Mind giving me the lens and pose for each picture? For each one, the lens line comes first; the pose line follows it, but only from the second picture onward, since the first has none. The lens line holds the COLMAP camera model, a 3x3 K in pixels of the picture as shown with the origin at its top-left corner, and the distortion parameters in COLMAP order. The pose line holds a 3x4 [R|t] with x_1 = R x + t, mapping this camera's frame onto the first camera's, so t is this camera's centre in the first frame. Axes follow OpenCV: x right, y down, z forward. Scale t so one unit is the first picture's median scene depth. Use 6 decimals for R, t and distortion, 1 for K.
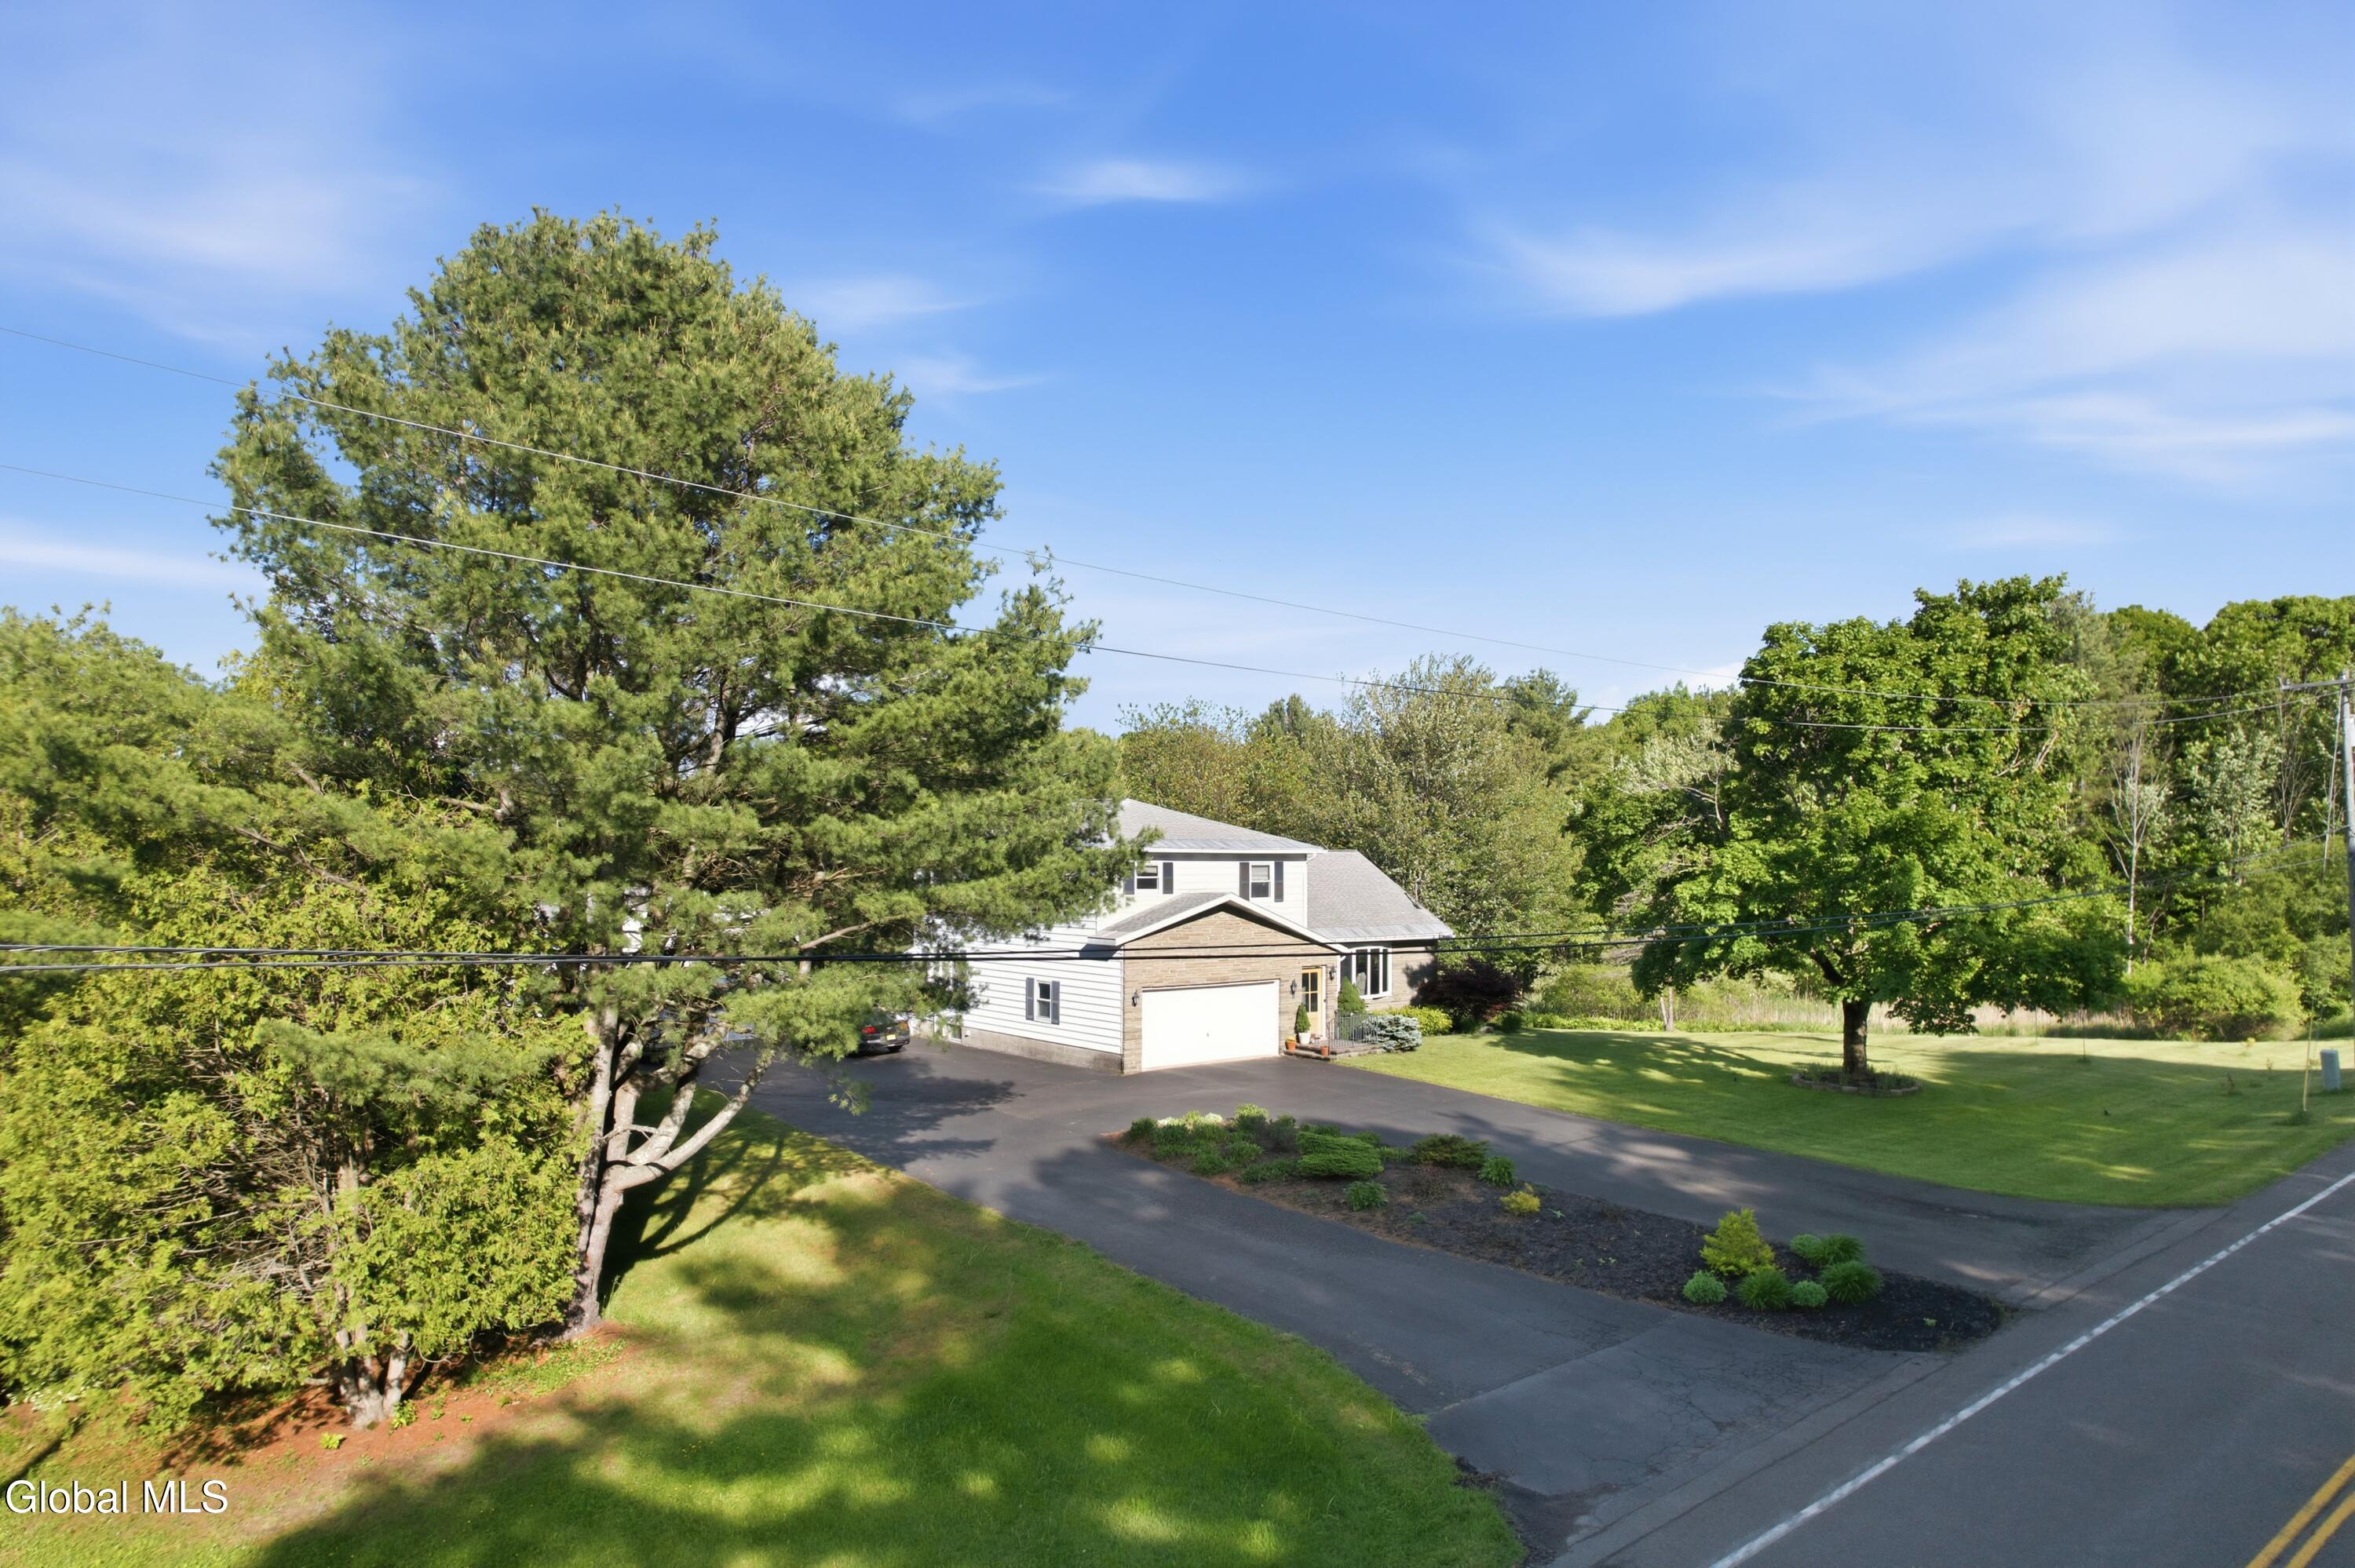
lens RADIAL K [[1510.8, 0, 1190.6], [0, 1510.8, 788.0], [0, 0, 1]] dist [-0.075525, 0.062903]
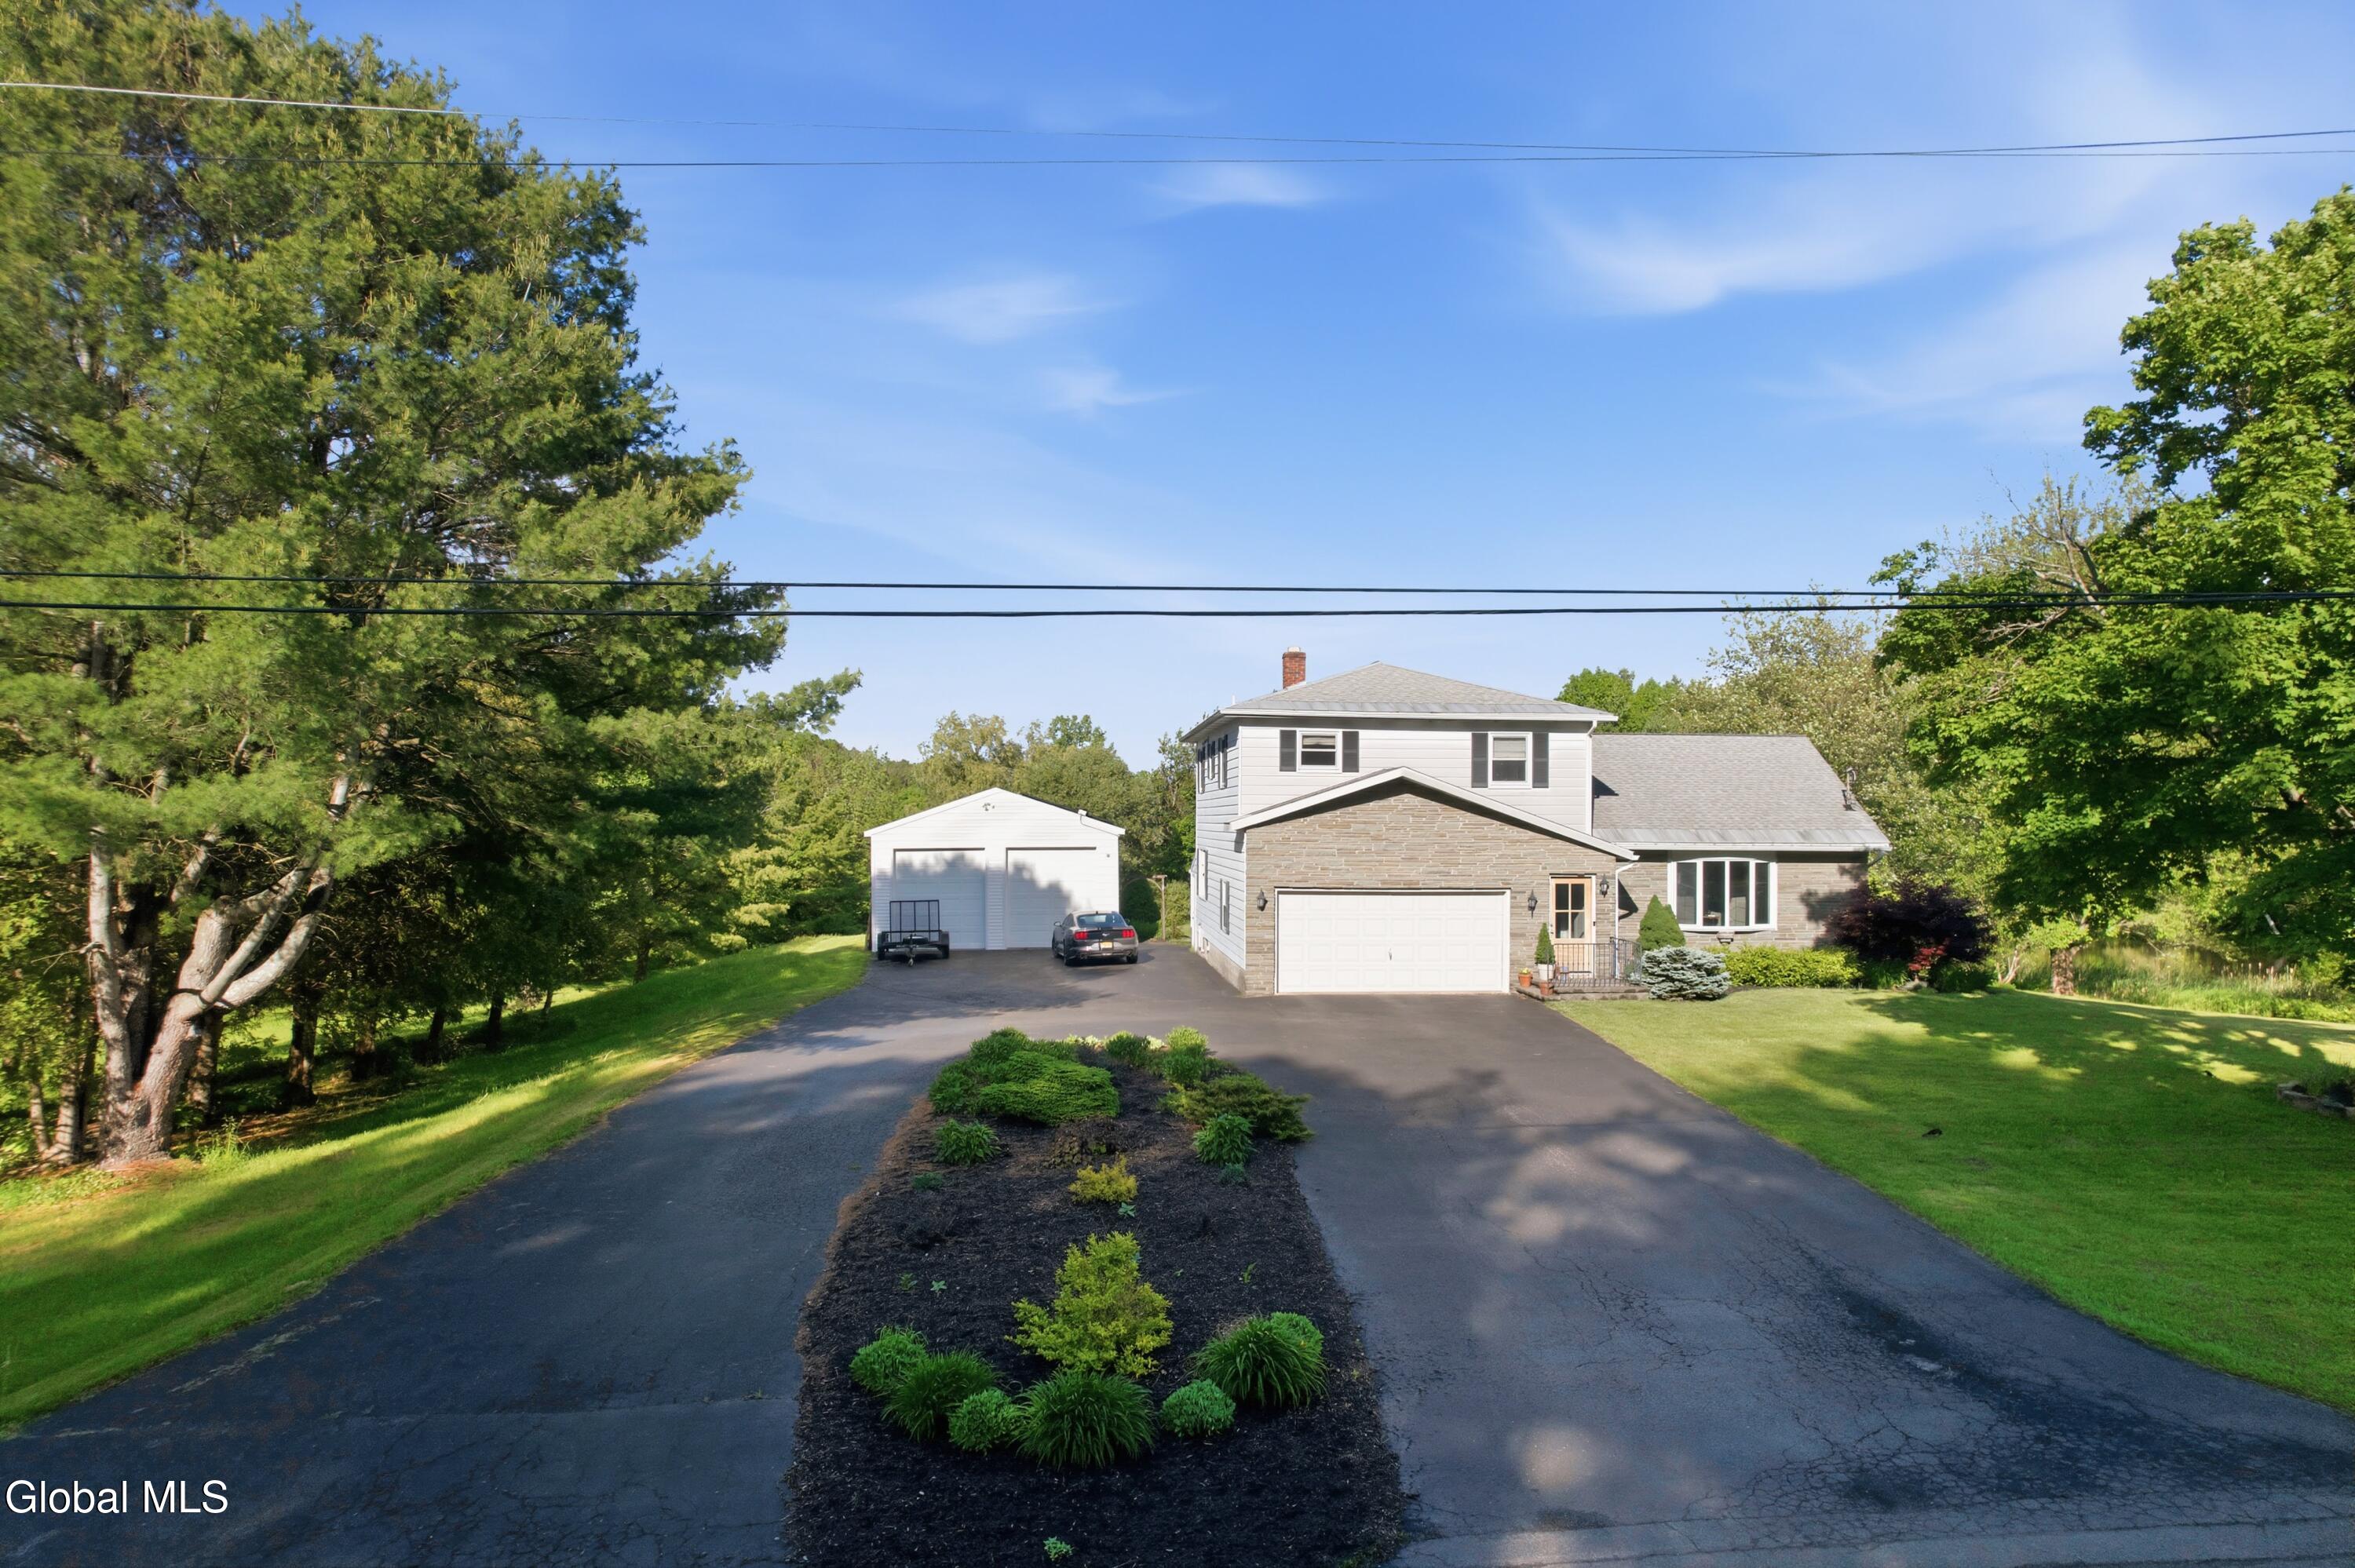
lens RADIAL K [[1510.8, 0, 1190.6], [0, 1510.8, 788.0], [0, 0, 1]] dist [-0.075525, 0.062903]
pose [[0.814337, -0.010430, -0.580299, 0.349609], [0.021255, 0.999704, 0.011860, 0.064571], [0.580003, -0.021992, 0.814317, 0.313114]]
